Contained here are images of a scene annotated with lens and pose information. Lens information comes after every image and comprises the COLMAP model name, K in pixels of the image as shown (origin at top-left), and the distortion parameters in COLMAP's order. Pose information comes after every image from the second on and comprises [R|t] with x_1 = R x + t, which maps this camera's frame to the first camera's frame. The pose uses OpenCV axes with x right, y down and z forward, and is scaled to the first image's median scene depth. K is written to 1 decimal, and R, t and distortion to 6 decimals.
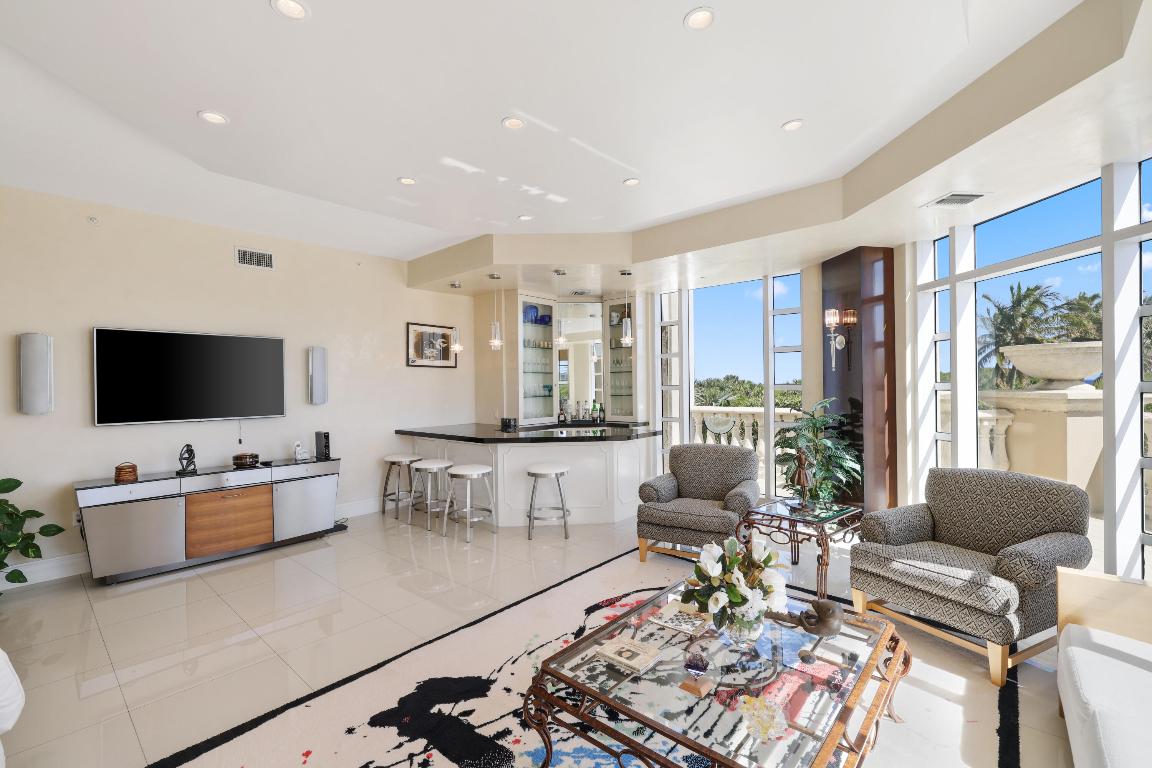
lens RADIAL K [[488.3, 0, 577.3], [0, 488.3, 384.7], [0, 0, 1]] dist [0.001833, 0.000366]
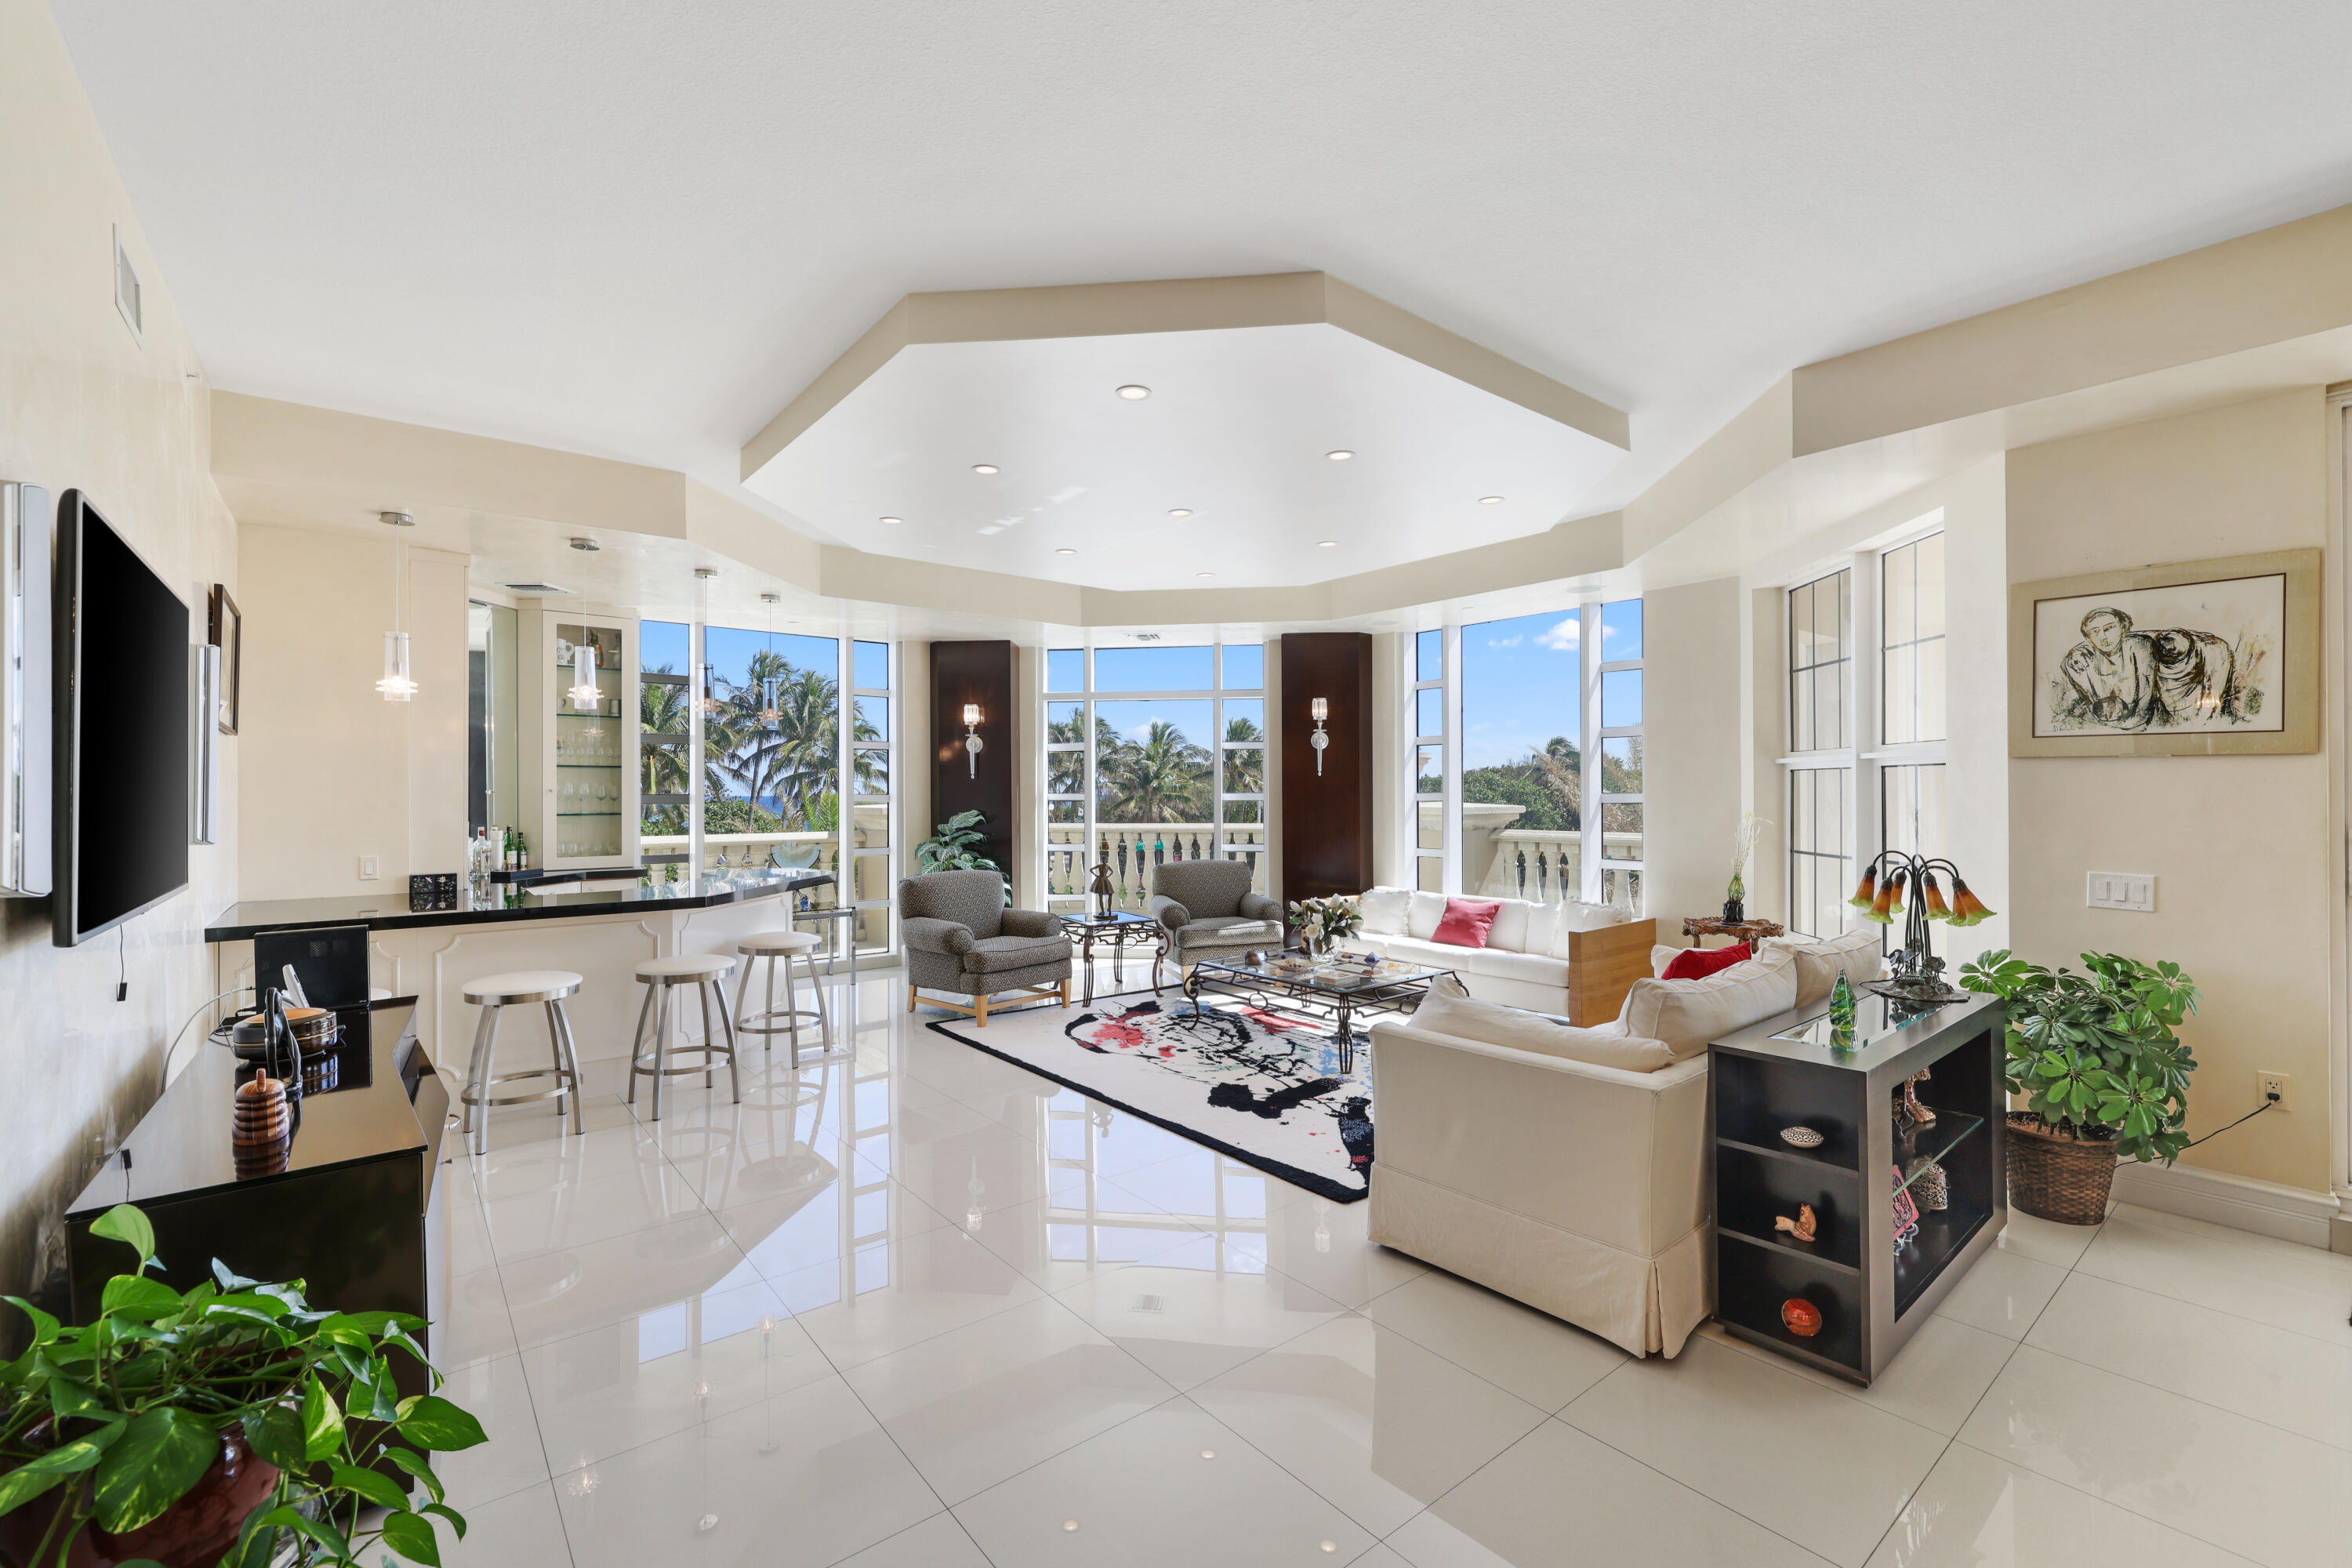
lens RADIAL K [[996.9, 0, 1173.2], [0, 996.9, 789.5], [0, 0, 1]] dist [0.001833, 0.000366]
pose [[0.173229, 0.017398, 0.984728, -2.411418], [-0.002246, 0.999848, -0.017270, 0.040517], [-0.984879, 0.000780, 0.173242, 0.810054]]
